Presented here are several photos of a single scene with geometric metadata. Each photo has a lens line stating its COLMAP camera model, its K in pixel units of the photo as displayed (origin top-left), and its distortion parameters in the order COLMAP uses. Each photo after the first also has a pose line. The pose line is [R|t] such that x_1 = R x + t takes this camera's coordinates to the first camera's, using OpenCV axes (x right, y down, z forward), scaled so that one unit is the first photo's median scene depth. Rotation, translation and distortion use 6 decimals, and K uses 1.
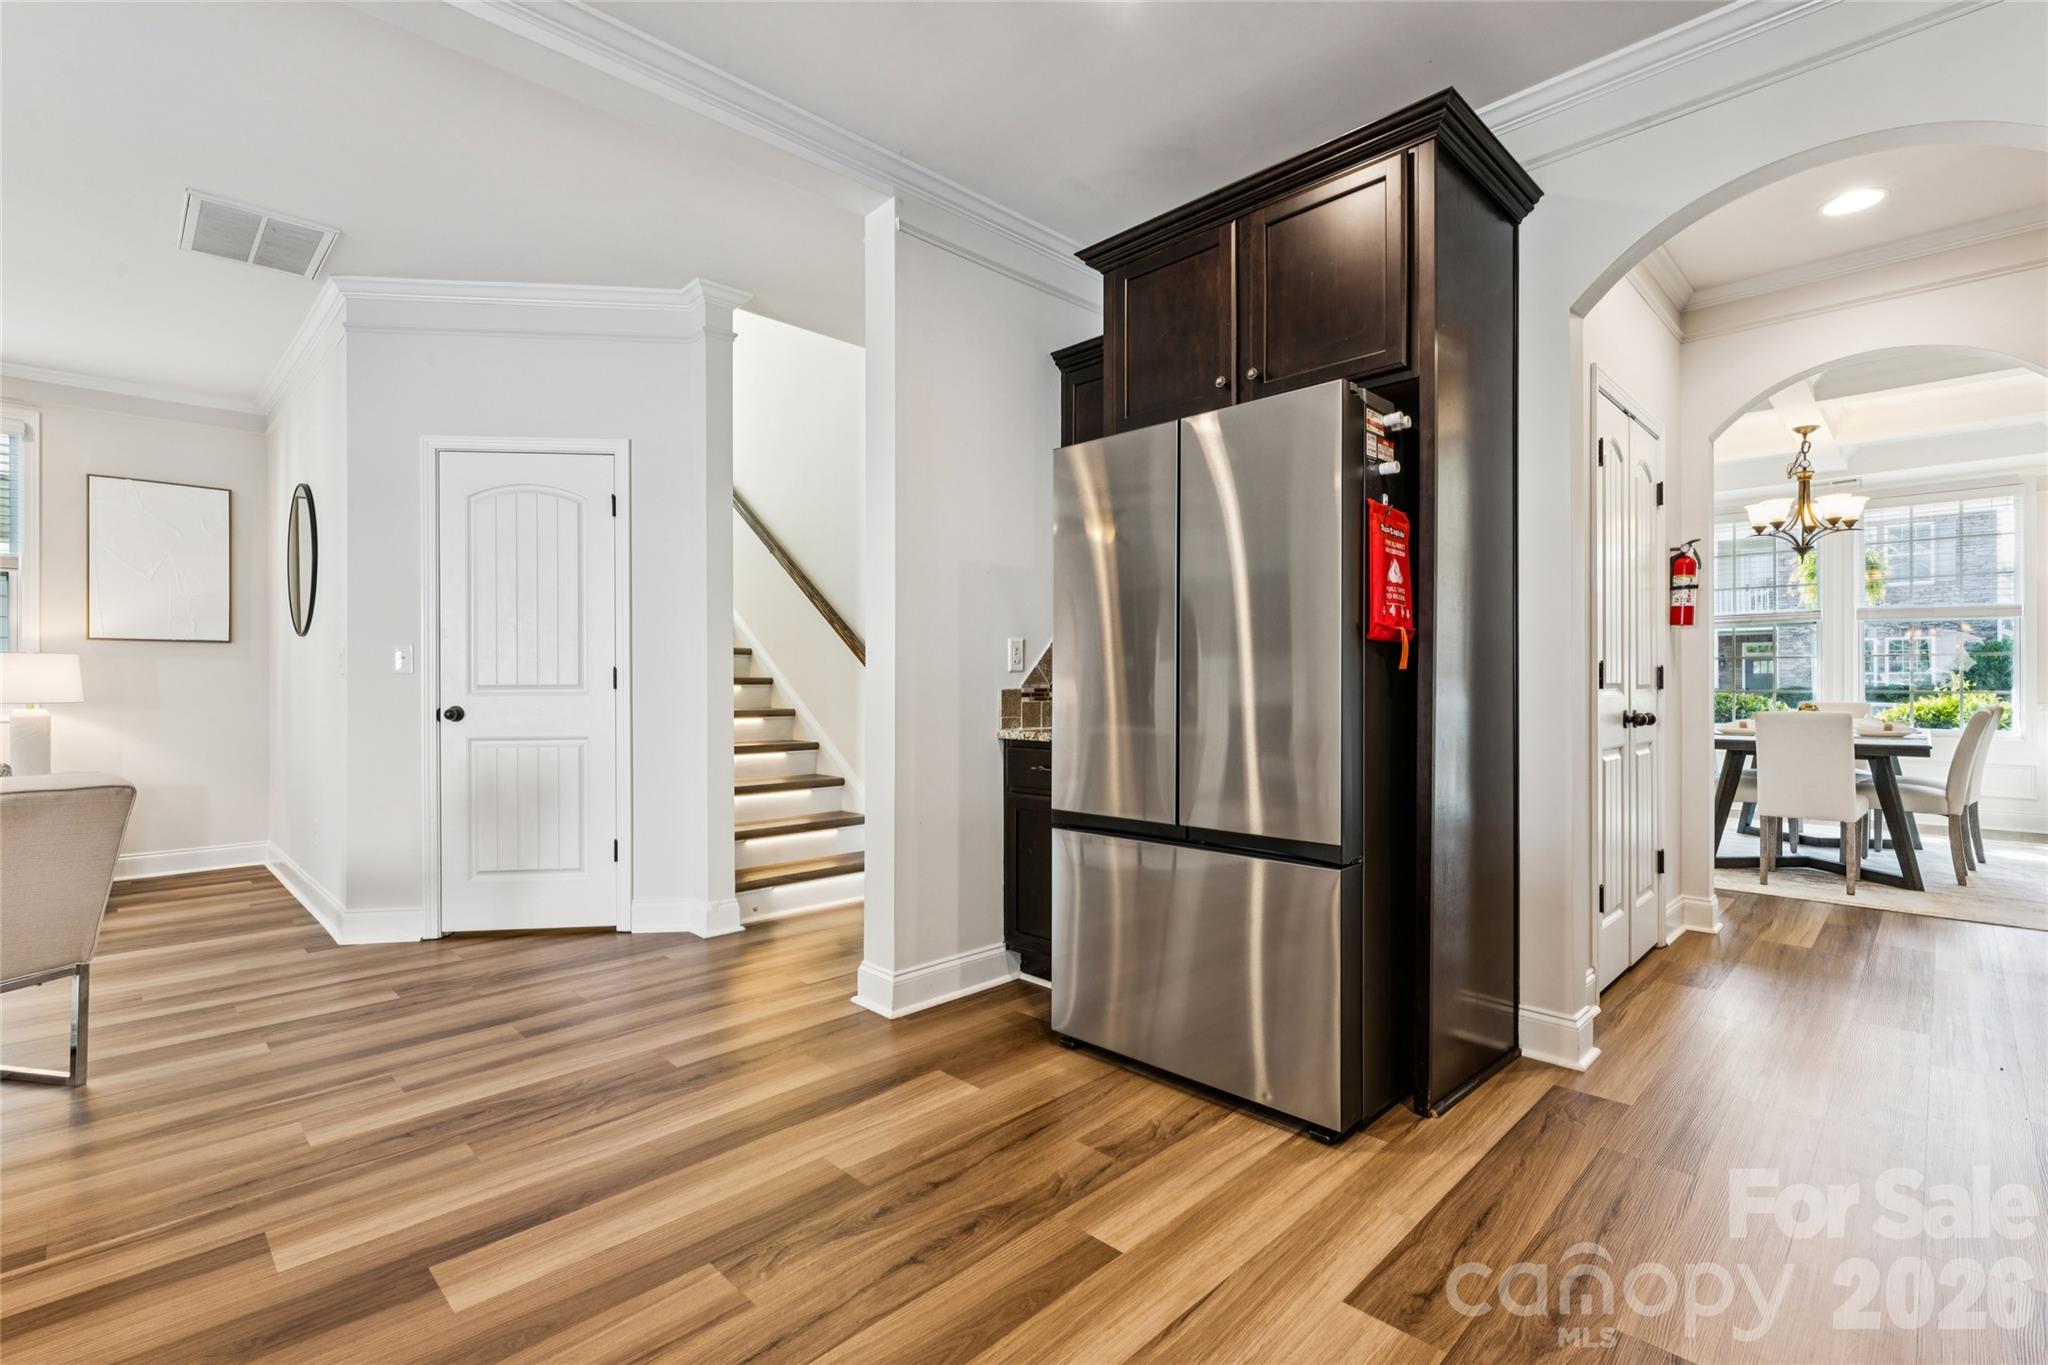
lens RADIAL K [[925.4, 0, 1024.0], [0, 925.4, 682.5], [0, 0, 1]] dist [-0.002687, 0.000068]
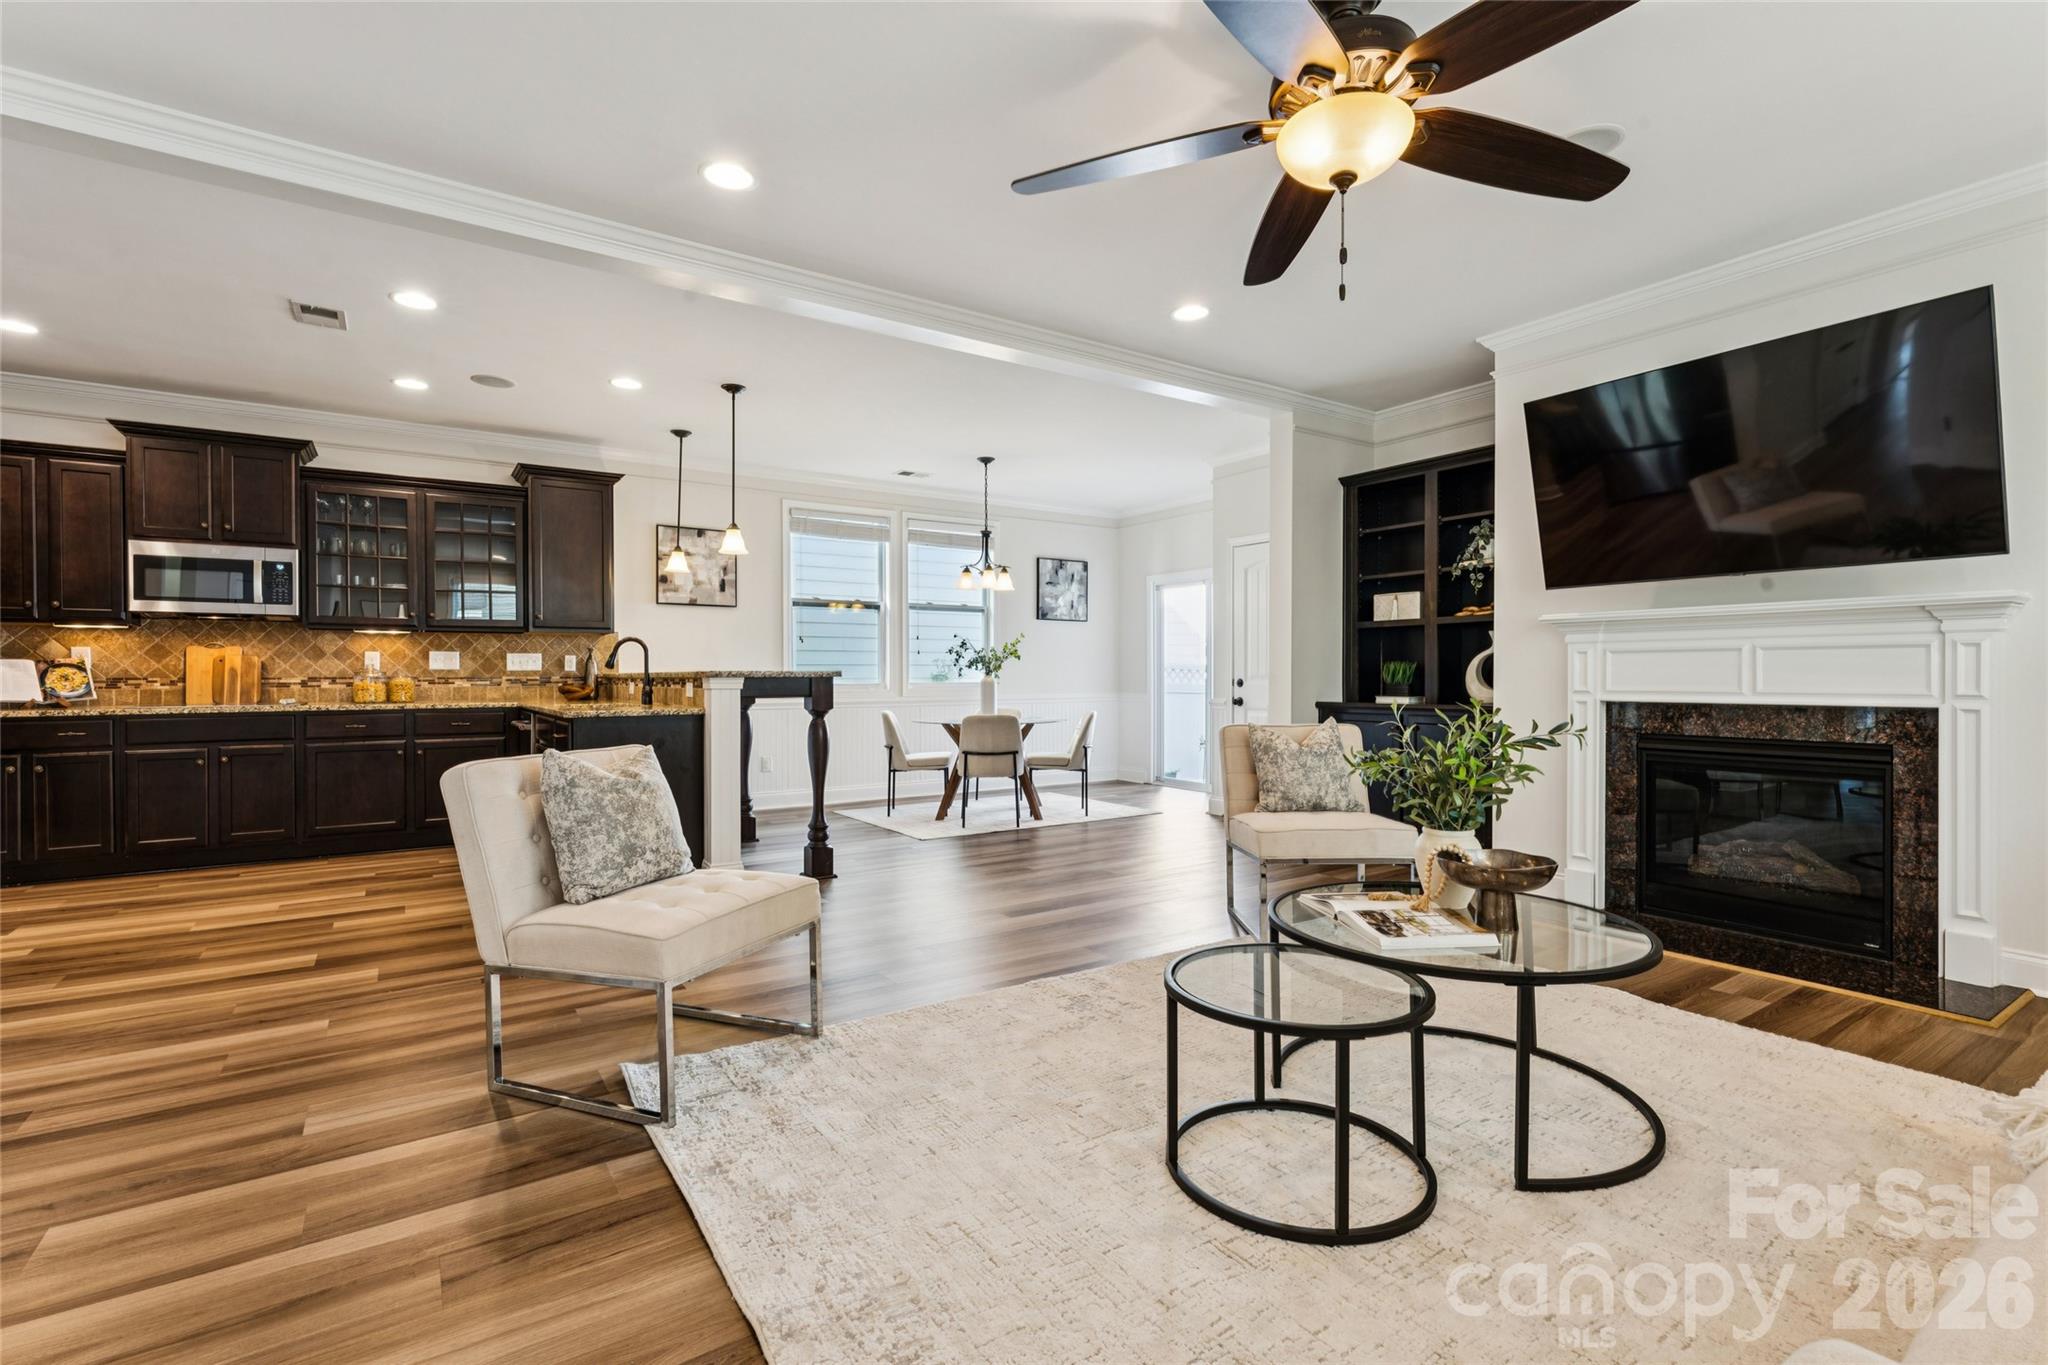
lens RADIAL K [[925.4, 0, 1024.0], [0, 925.4, 682.5], [0, 0, 1]] dist [-0.002687, 0.000068]
pose [[-0.981923, 0.004199, 0.189234, -1.483539], [0.005467, 0.999966, 0.006176, 0.006824], [-0.189202, 0.007099, -0.981913, 1.559660]]
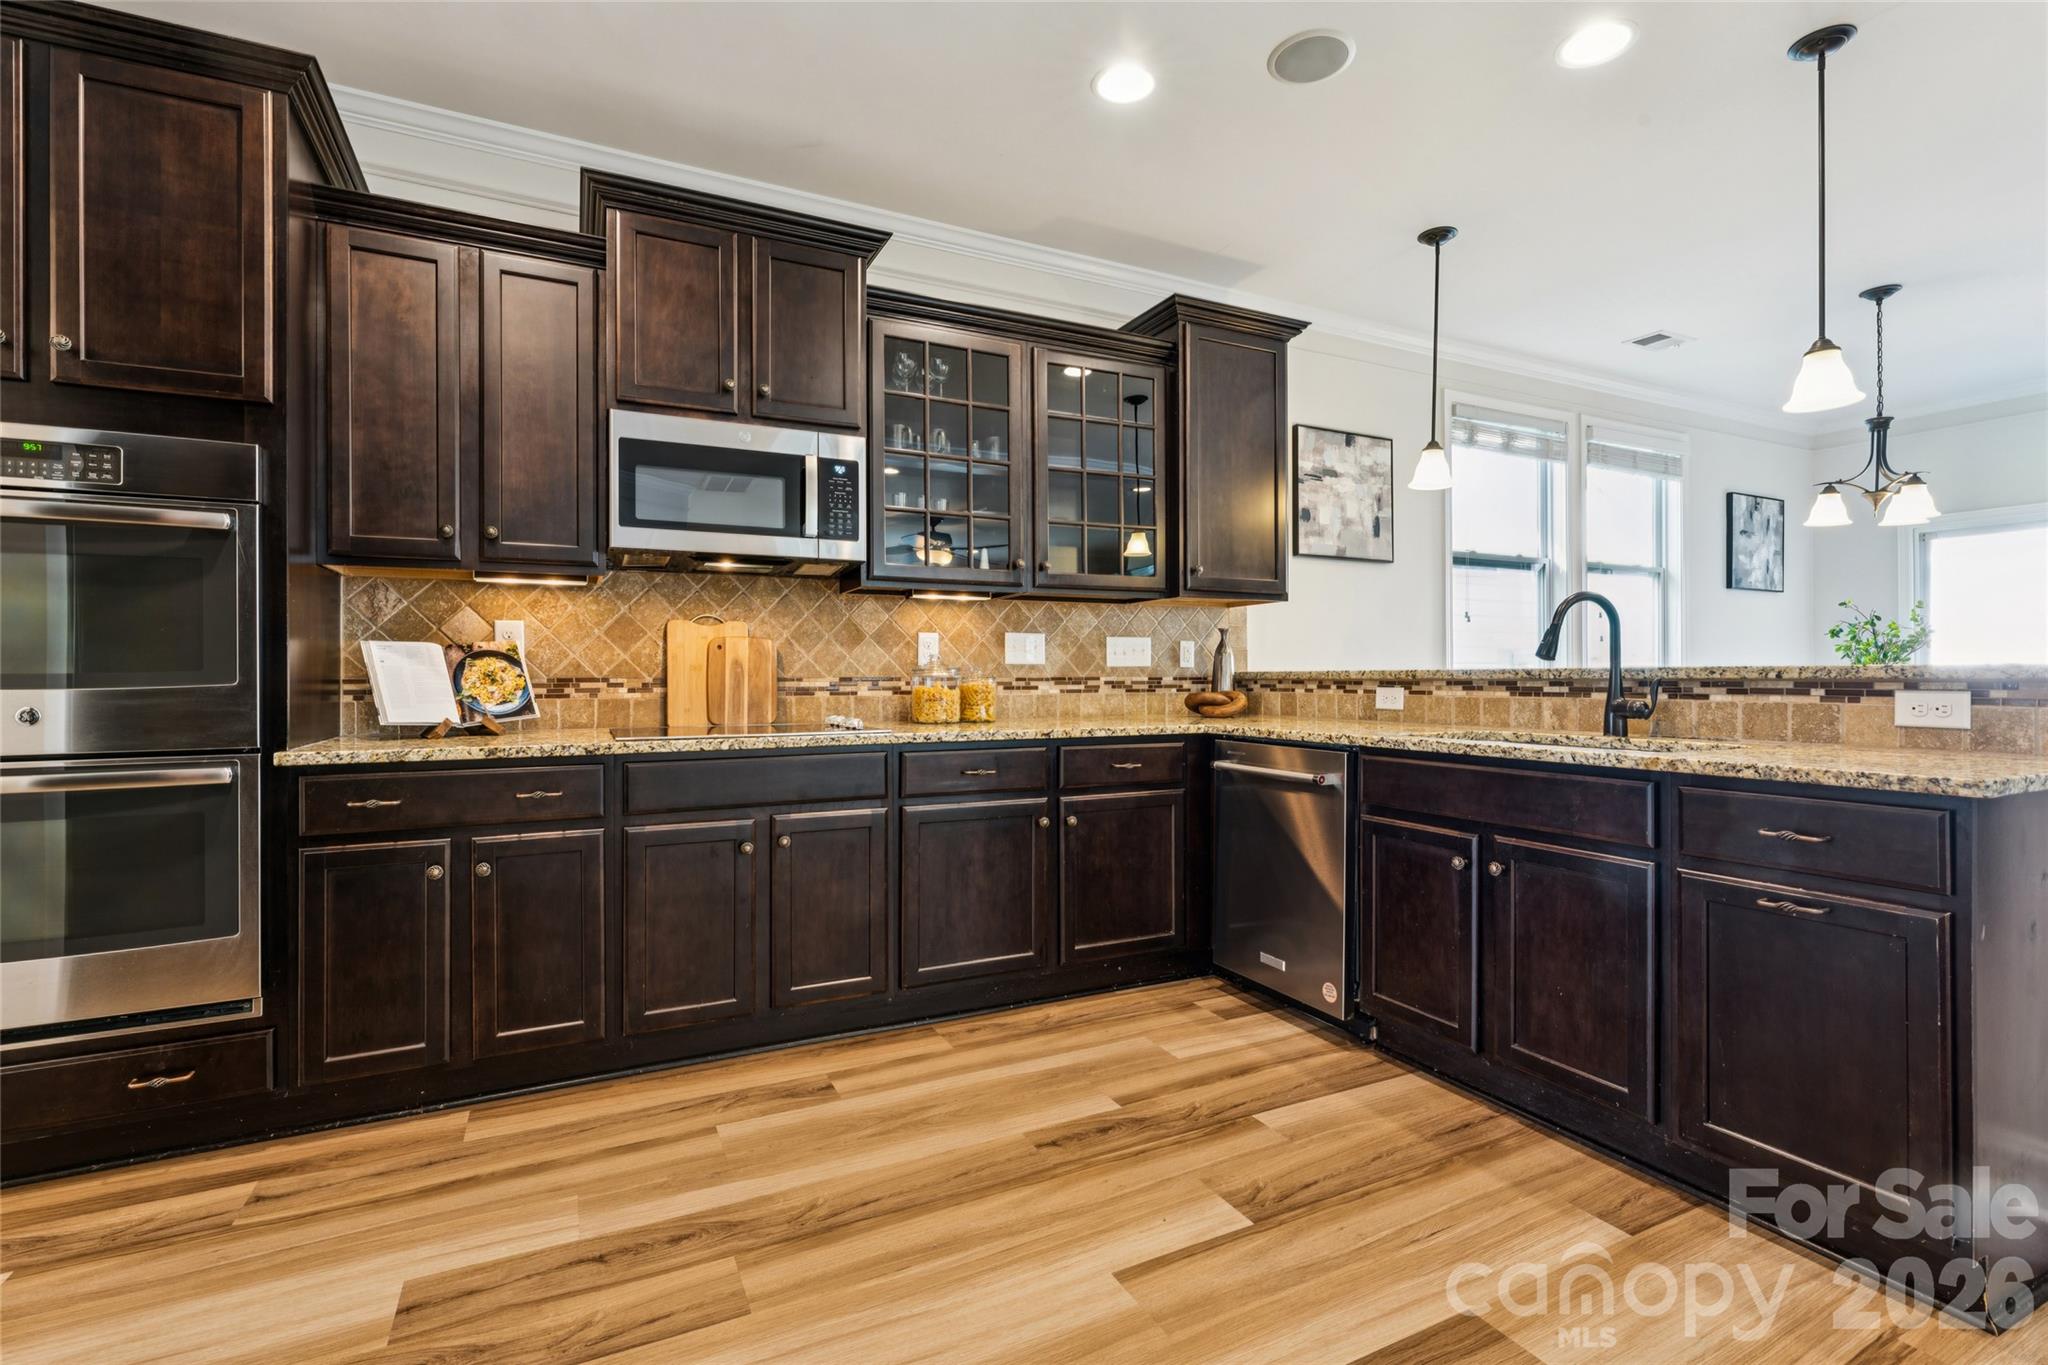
lens RADIAL K [[928.8, 0, 1023.5], [0, 928.8, 678.3], [0, 0, 1]] dist [-0.000913, -0.000003]
pose [[-0.946606, 0.003982, 0.322367, -0.160983], [0.004180, 0.999991, -0.000078, 0.001432], [-0.322365, 0.001273, -0.946615, 0.888474]]
